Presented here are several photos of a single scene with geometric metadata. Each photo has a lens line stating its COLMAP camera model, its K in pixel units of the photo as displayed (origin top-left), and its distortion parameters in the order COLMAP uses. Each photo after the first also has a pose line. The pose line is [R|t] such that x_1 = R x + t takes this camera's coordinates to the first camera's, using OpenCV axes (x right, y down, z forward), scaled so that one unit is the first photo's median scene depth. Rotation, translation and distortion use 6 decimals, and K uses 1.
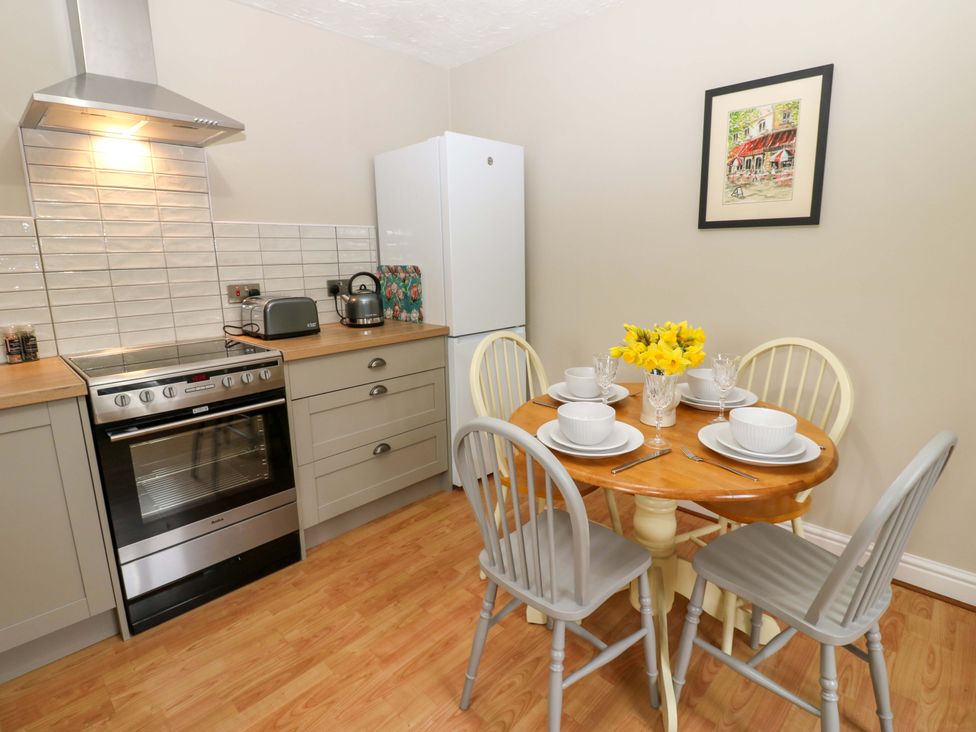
lens RADIAL K [[507.5, 0, 493.2], [0, 507.5, 354.4], [0, 0, 1]] dist [-0.000266, -0.012123]
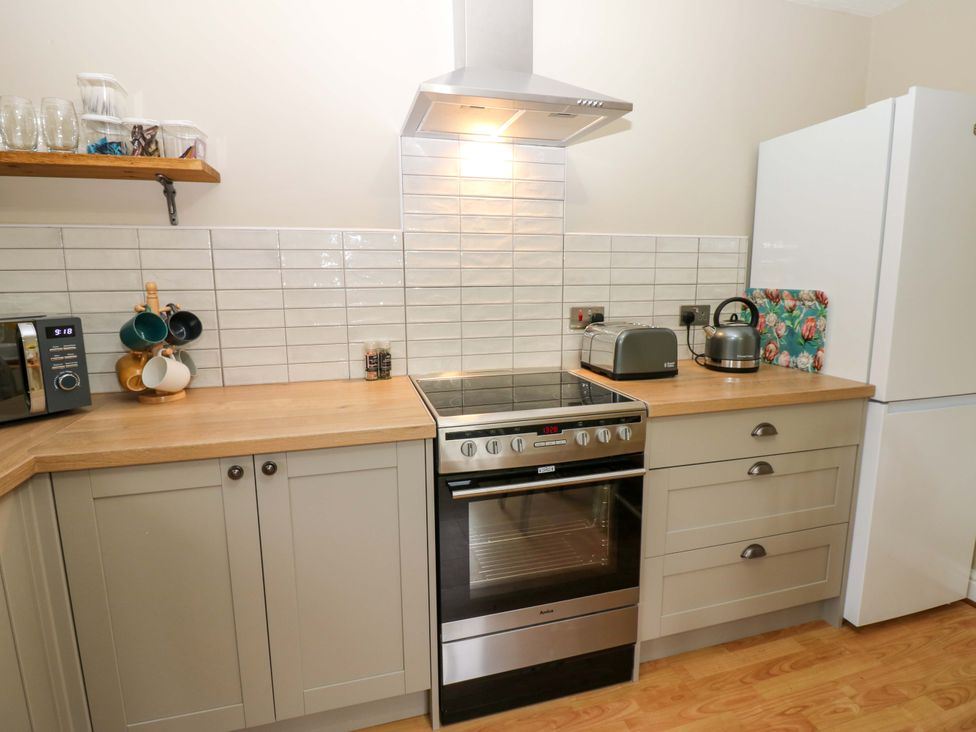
lens RADIAL K [[507.5, 0, 492.0], [0, 507.5, 354.0], [0, 0, 1]] dist [-0.000266, -0.012123]
pose [[0.862794, 0.092076, -0.497099, -0.237413], [-0.109153, 0.994011, -0.005336, -0.046382], [0.493631, 0.058864, 0.867677, 0.231736]]
